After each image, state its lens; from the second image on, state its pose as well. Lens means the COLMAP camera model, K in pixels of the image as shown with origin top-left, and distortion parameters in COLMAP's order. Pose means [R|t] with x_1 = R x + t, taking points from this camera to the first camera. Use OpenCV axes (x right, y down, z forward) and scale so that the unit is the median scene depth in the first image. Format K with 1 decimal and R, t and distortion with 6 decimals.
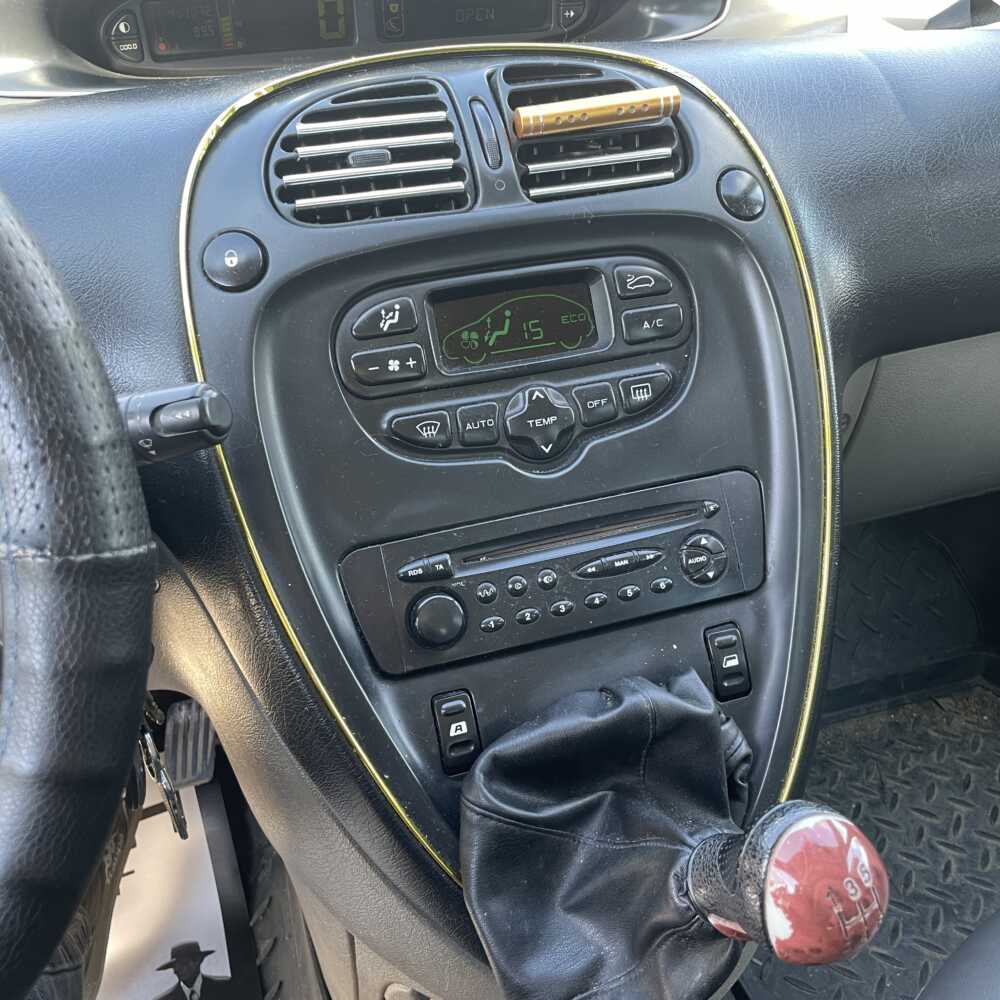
lens RADIAL K [[1003.8, 0, 503.7], [0, 1003.8, 503.6], [0, 0, 1]] dist [0.110551, -0.157457]
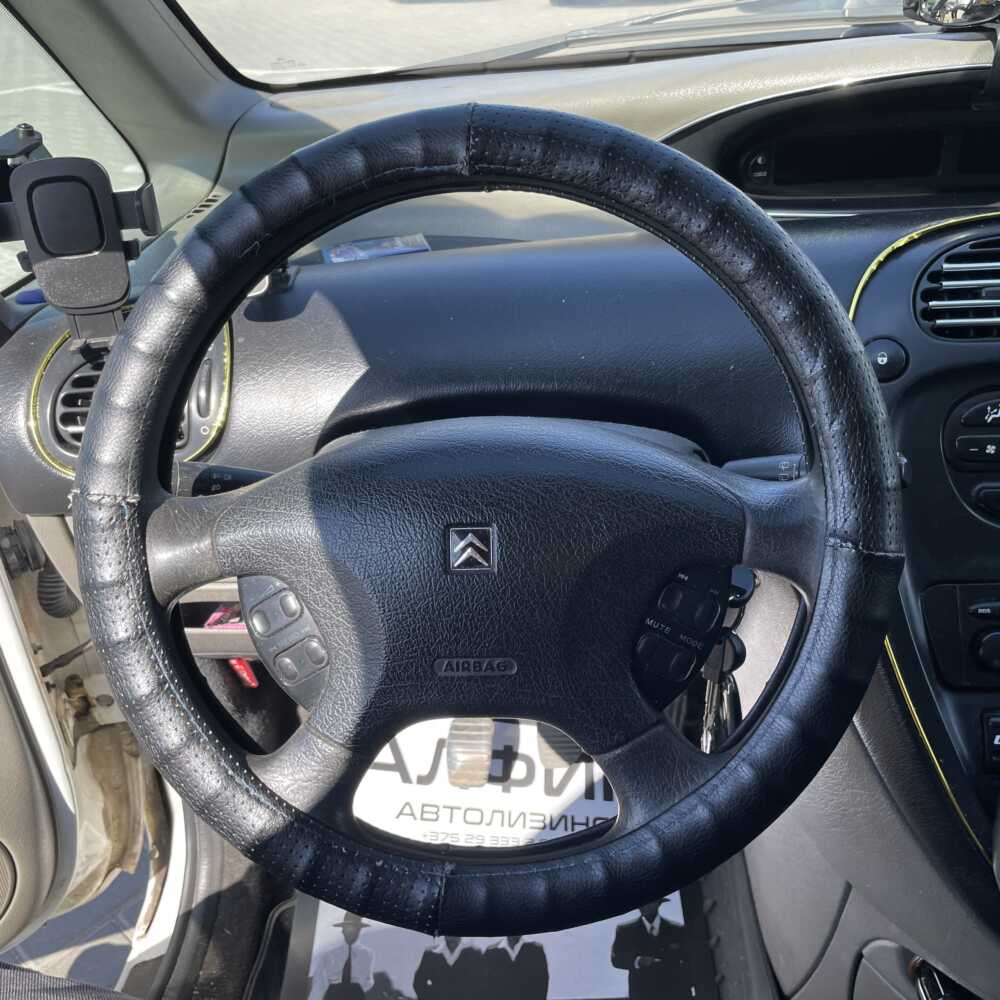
lens RADIAL K [[1015.9, 0, 510.0], [0, 1015.9, 490.9], [0, 0, 1]] dist [0.064943, -0.069211]
pose [[0.929227, 0.157497, -0.334264, -0.228297], [-0.174641, 0.984394, -0.021664, 0.049916], [0.325636, 0.078507, 0.942230, -0.425930]]
